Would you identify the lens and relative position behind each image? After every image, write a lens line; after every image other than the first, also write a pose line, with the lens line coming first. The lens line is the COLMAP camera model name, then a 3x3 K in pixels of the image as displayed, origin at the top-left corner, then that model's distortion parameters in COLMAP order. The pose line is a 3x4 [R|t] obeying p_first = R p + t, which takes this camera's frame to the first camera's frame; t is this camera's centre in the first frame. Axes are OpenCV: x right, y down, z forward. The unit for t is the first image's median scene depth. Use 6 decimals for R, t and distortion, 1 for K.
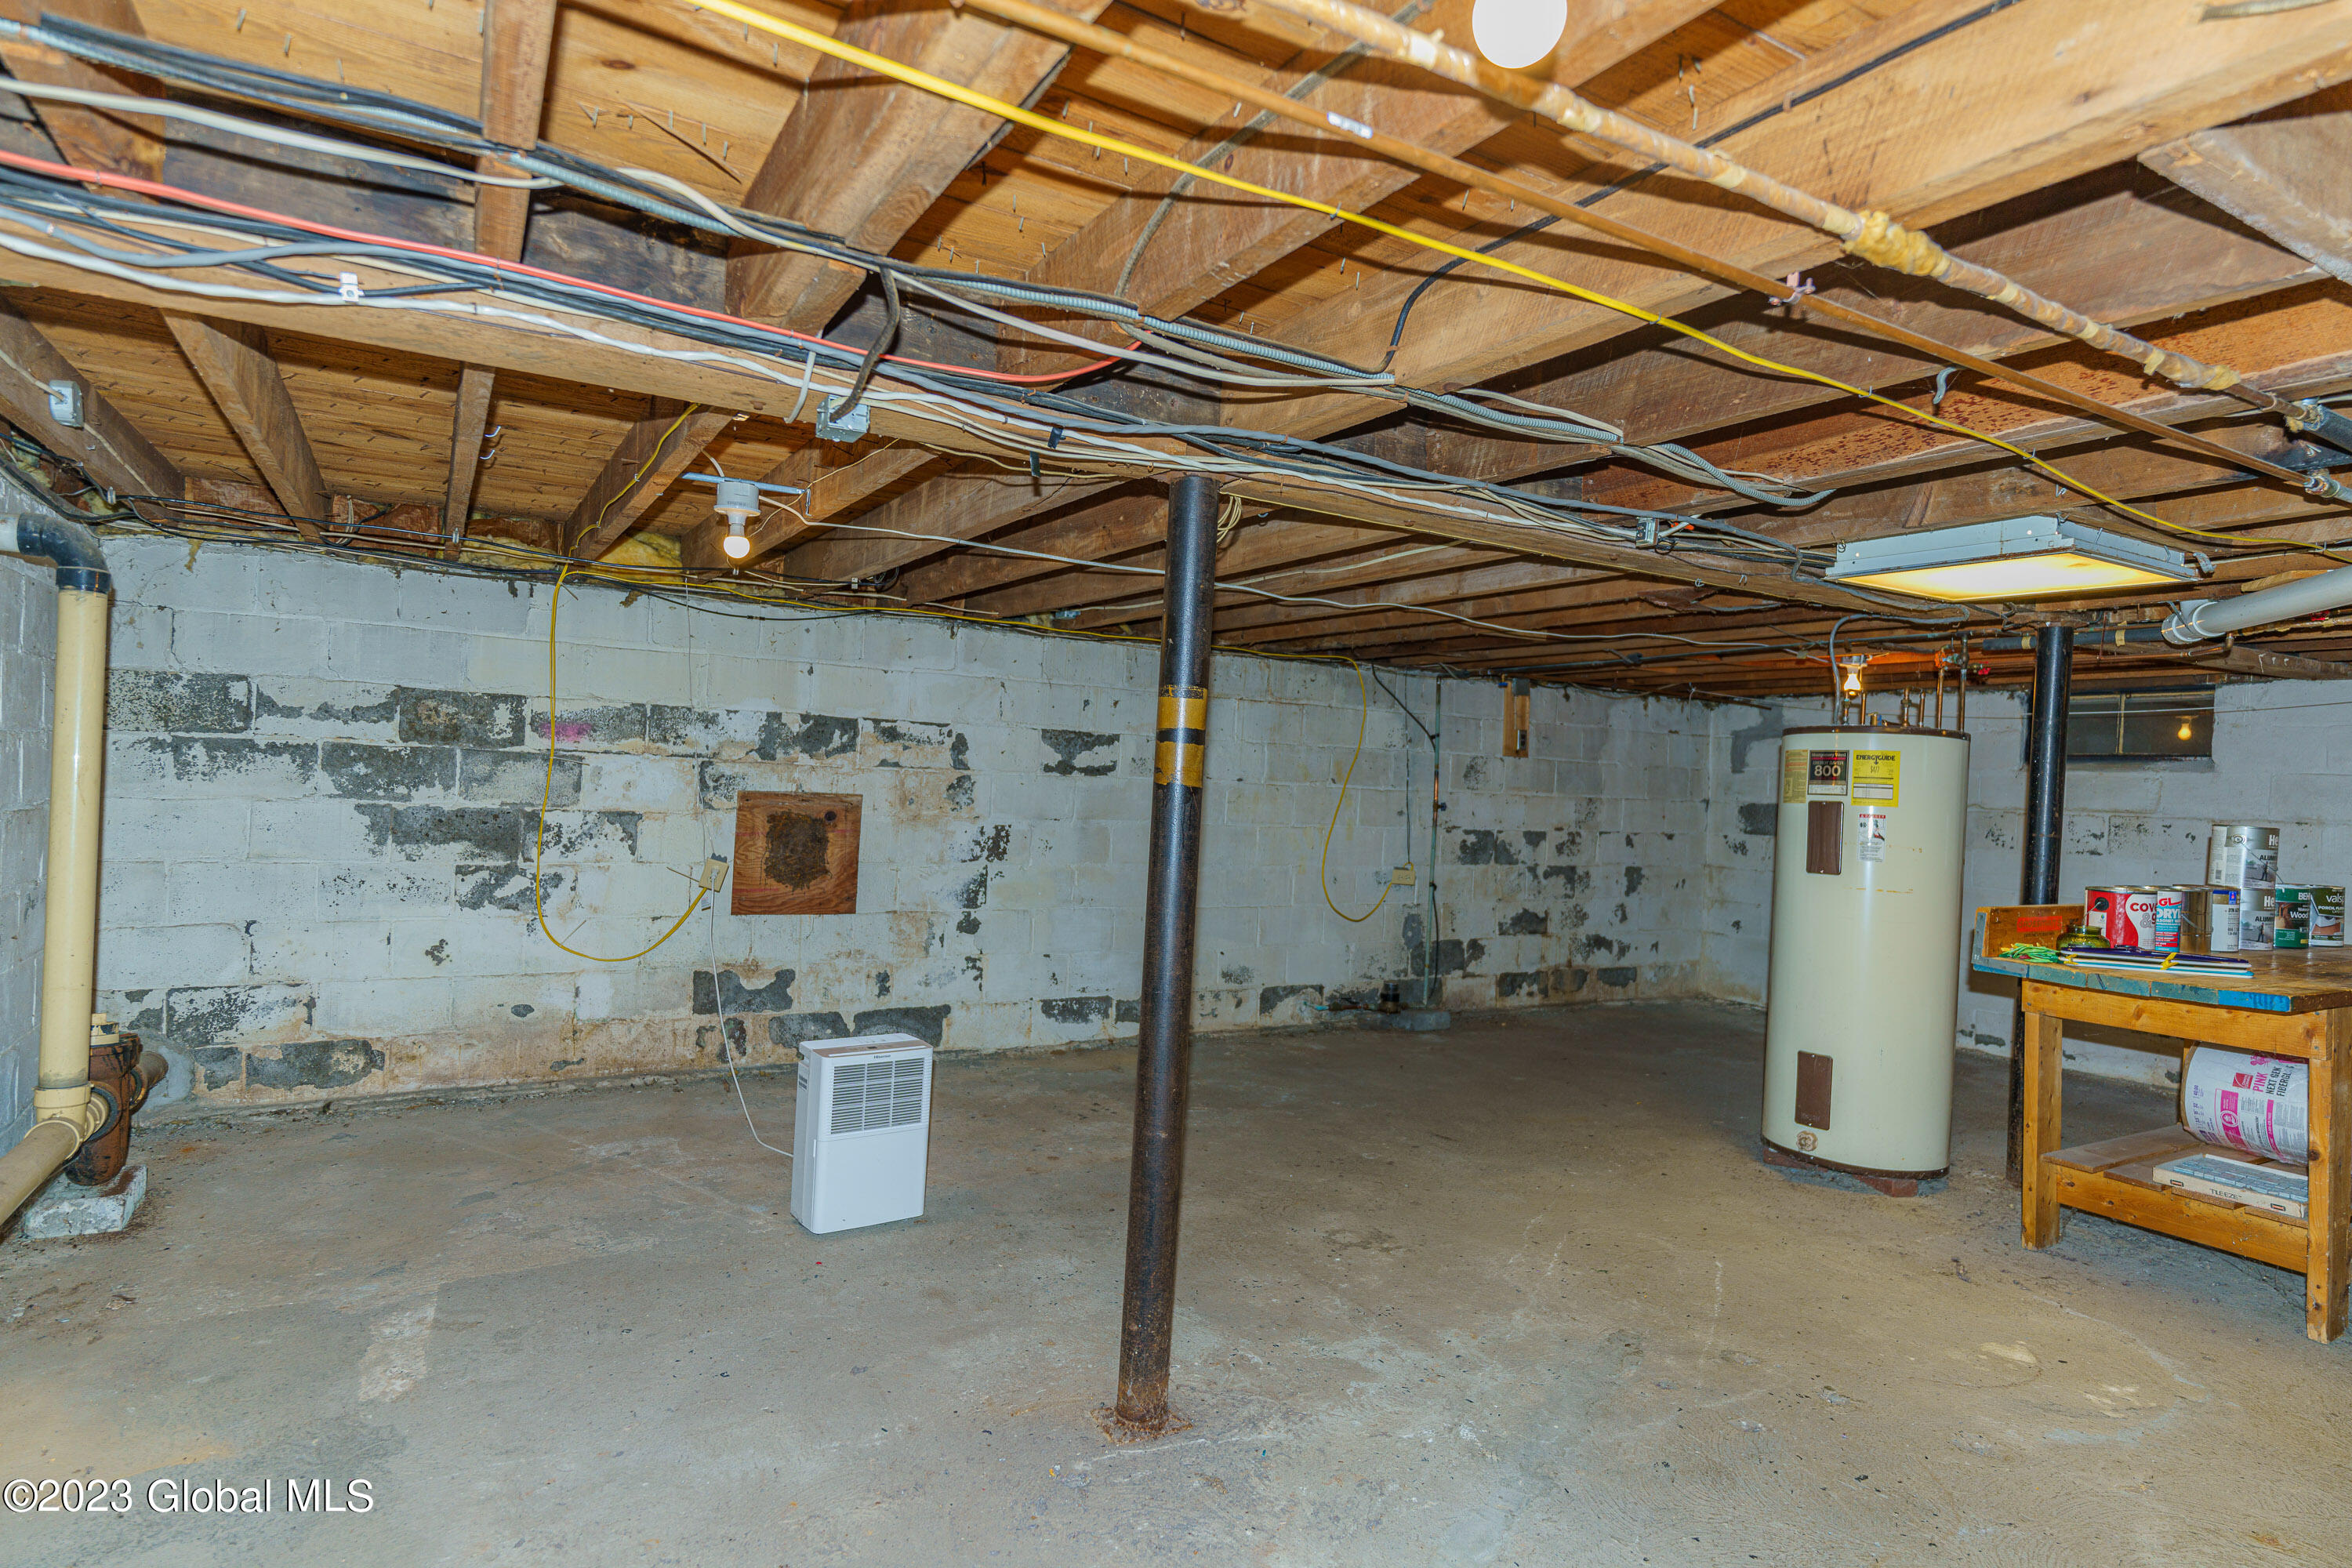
lens RADIAL K [[1263.2, 0, 1180.0], [0, 1263.2, 785.6], [0, 0, 1]] dist [0.000776, -0.000417]
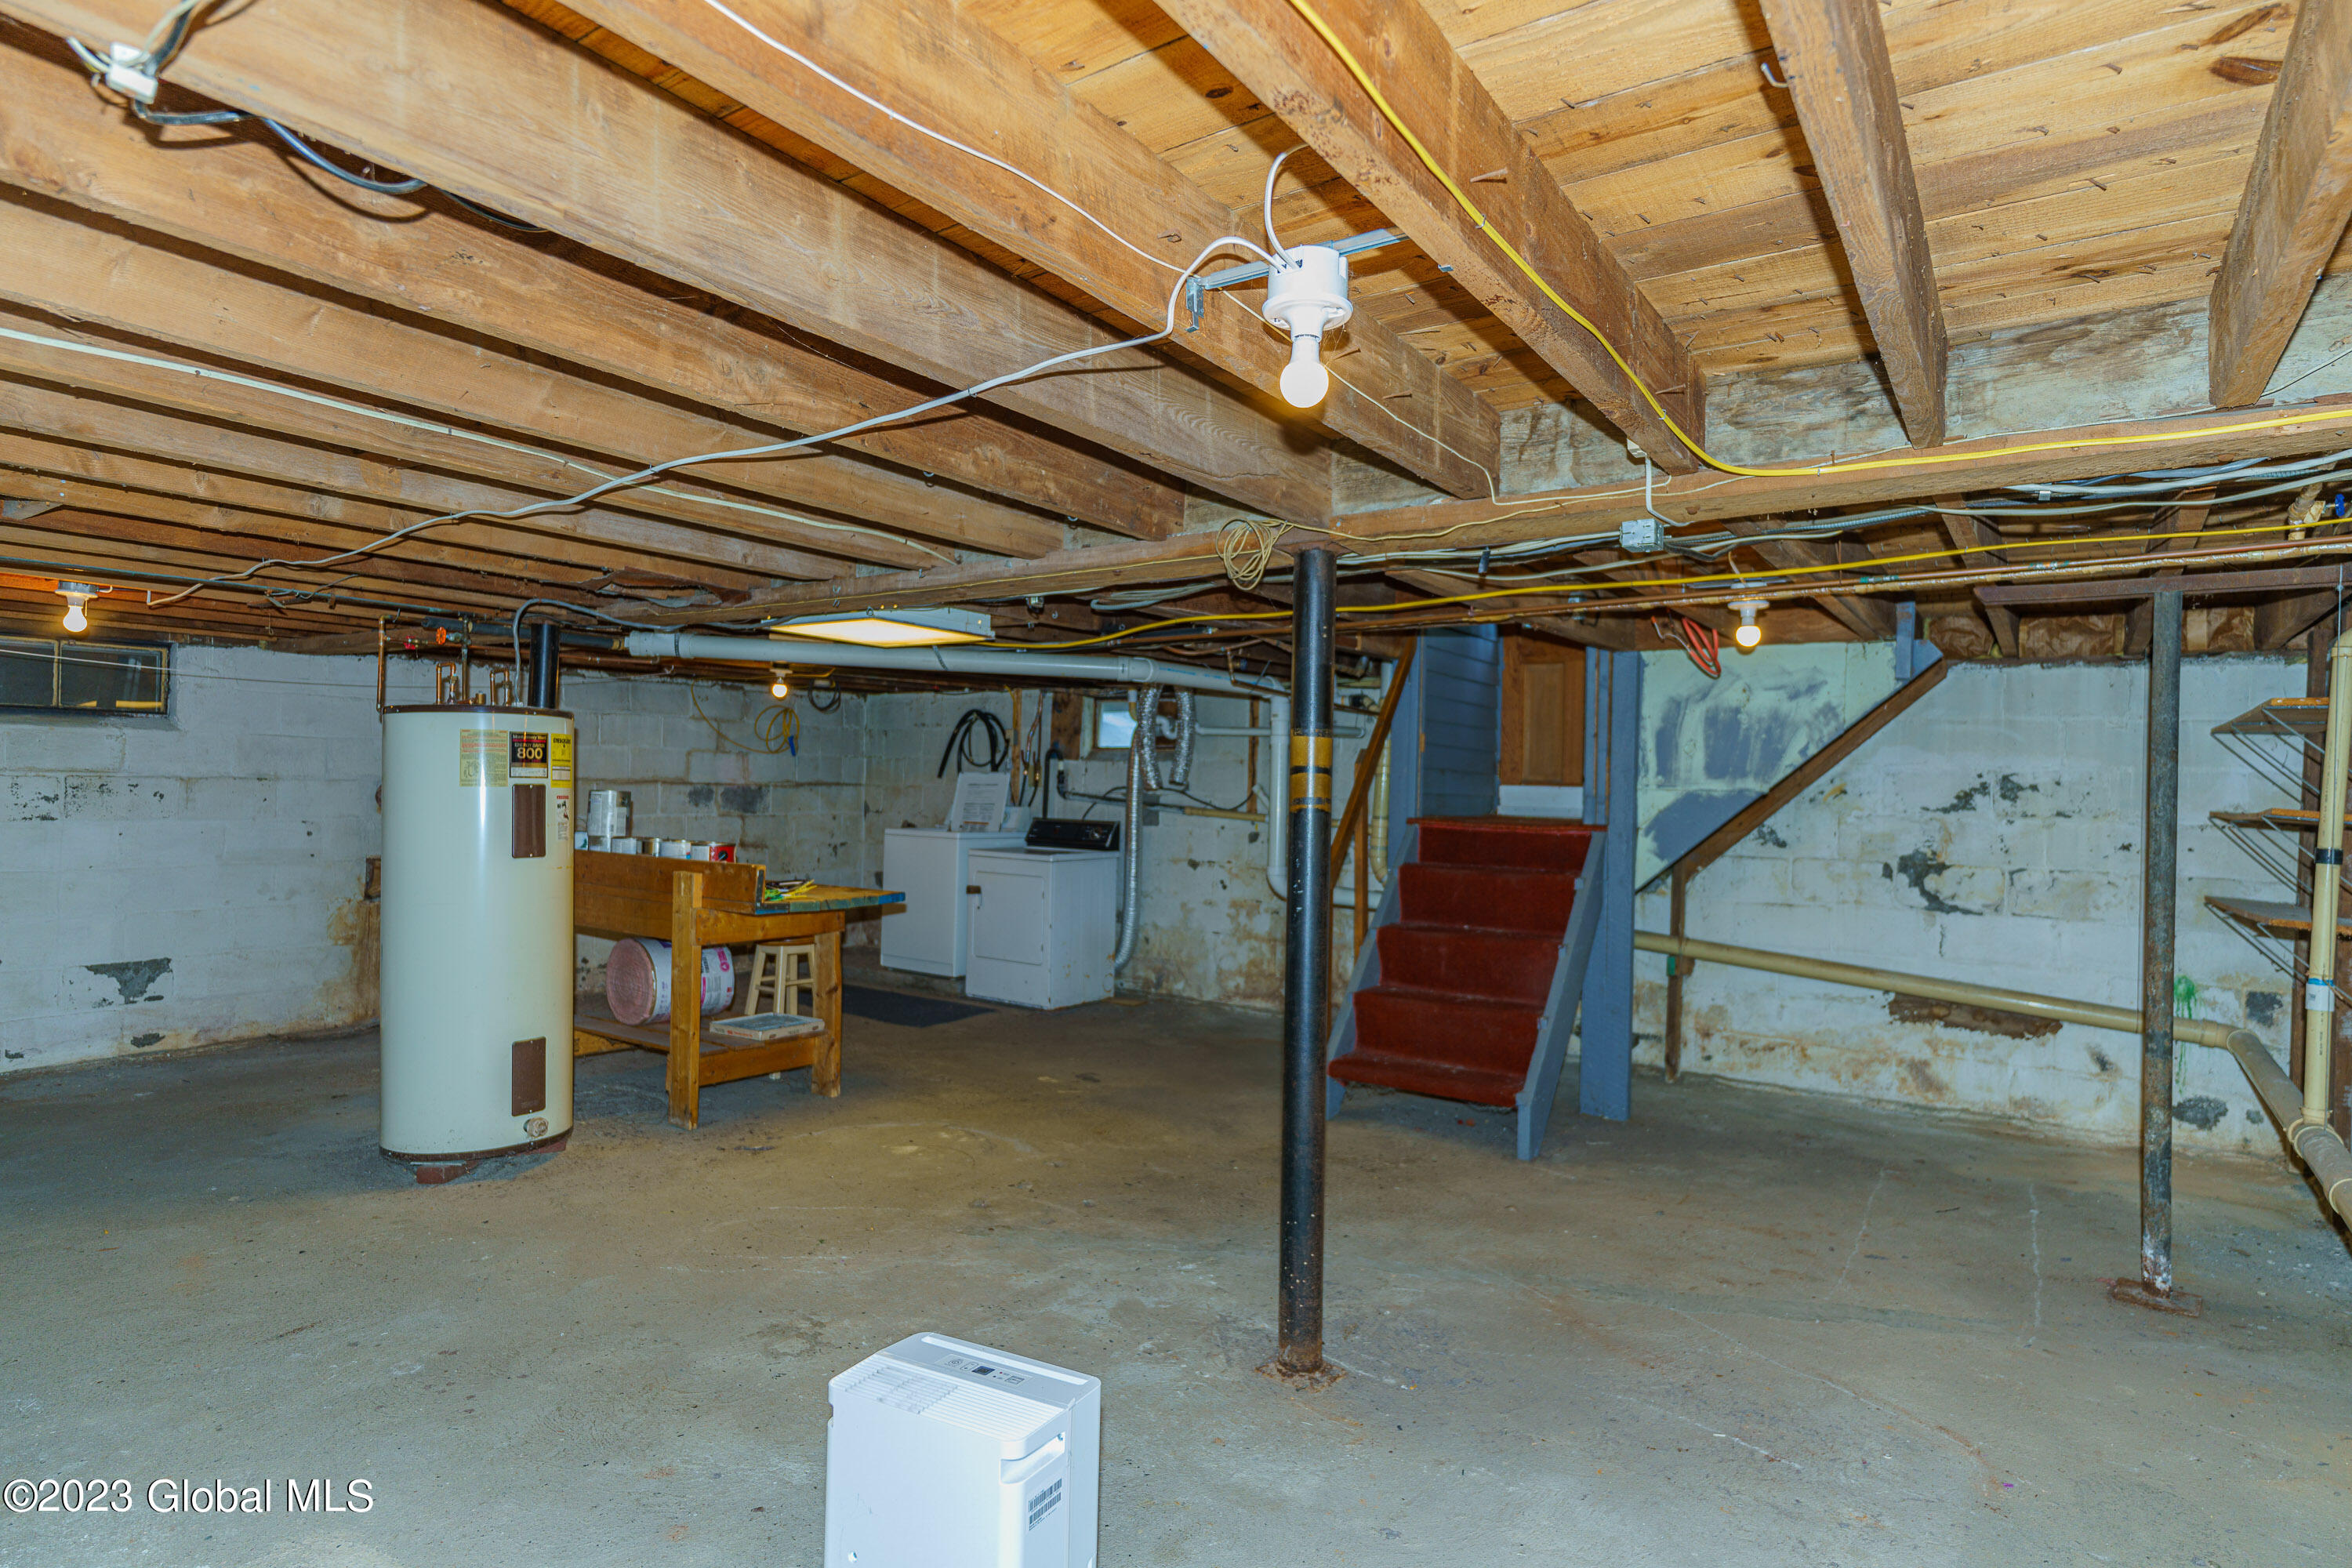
lens RADIAL K [[1263.2, 0, 1180.0], [0, 1263.2, 785.6], [0, 0, 1]] dist [0.000776, -0.000417]
pose [[-0.415370, -0.043311, 0.908621, -0.489754], [-0.032860, 0.998928, 0.032593, -0.029154], [-0.909059, -0.016319, -0.416348, 0.775696]]
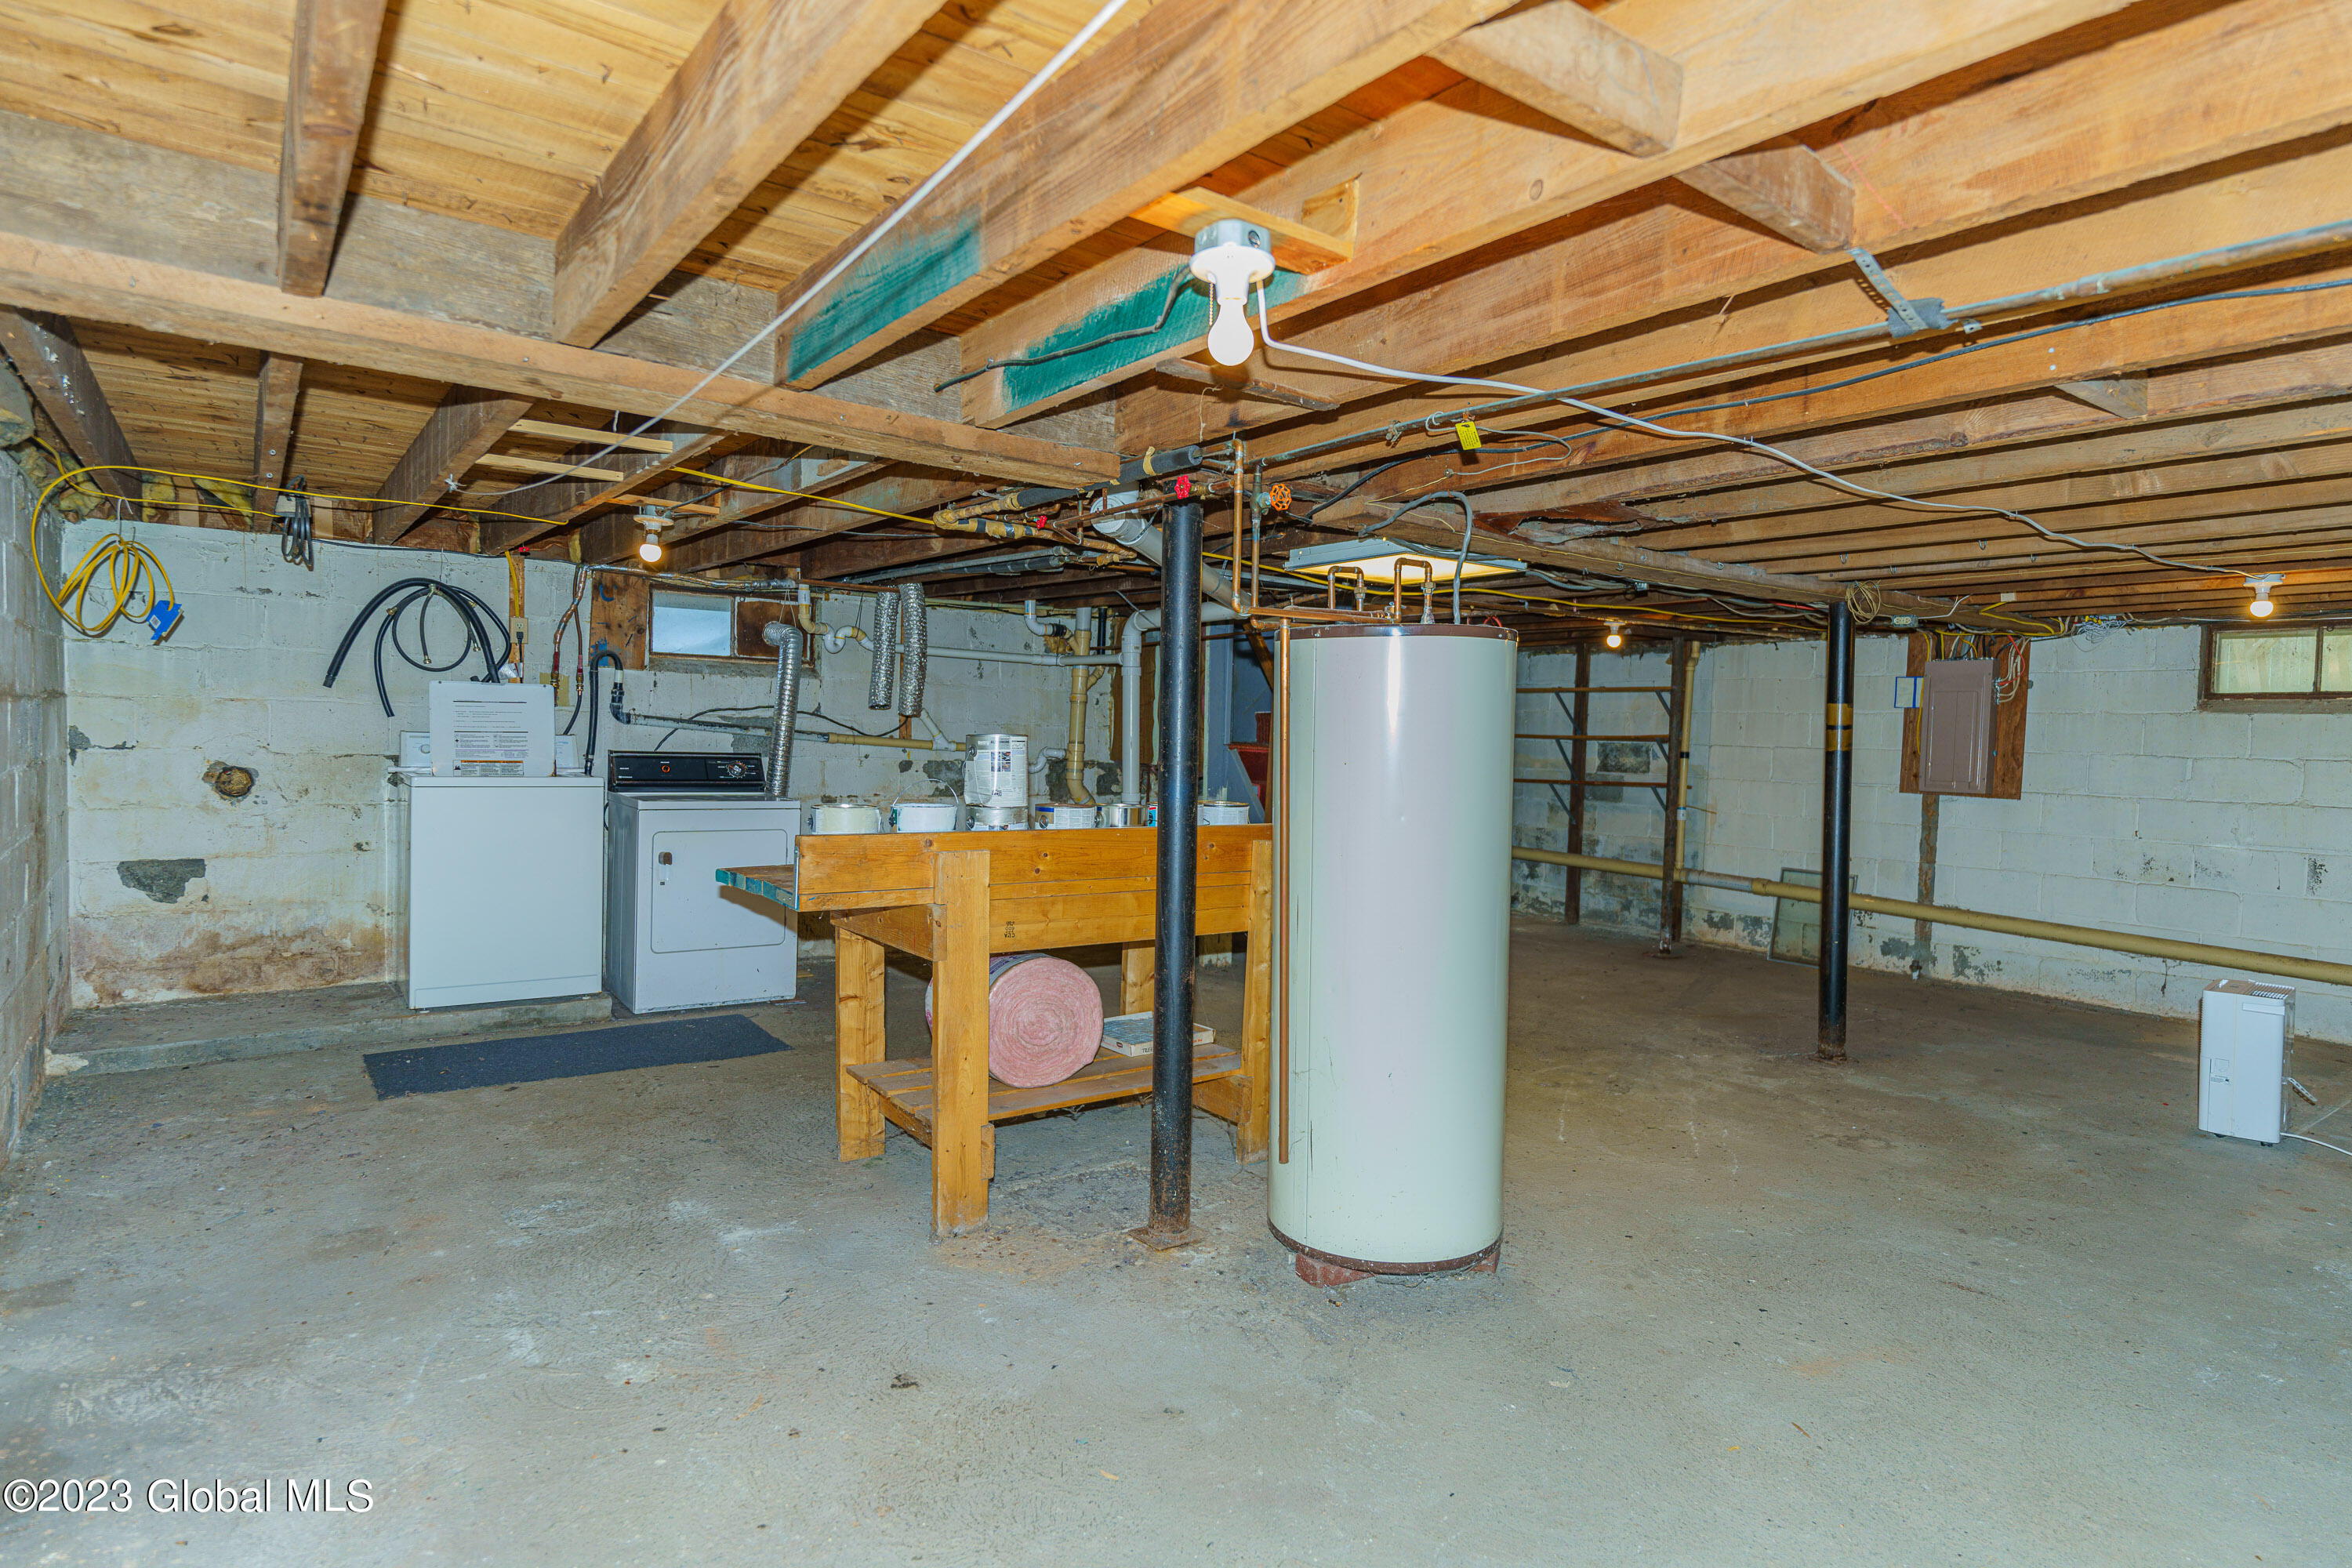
lens RADIAL K [[1261.2, 0, 1178.1], [0, 1261.2, 755.8], [0, 0, 1]] dist [-0.007174, -0.001001]
pose [[-0.992889, -0.062262, -0.101466, 0.620964], [-0.064706, 0.997684, 0.020980, 0.017030], [0.099925, 0.027397, -0.994618, 1.431070]]
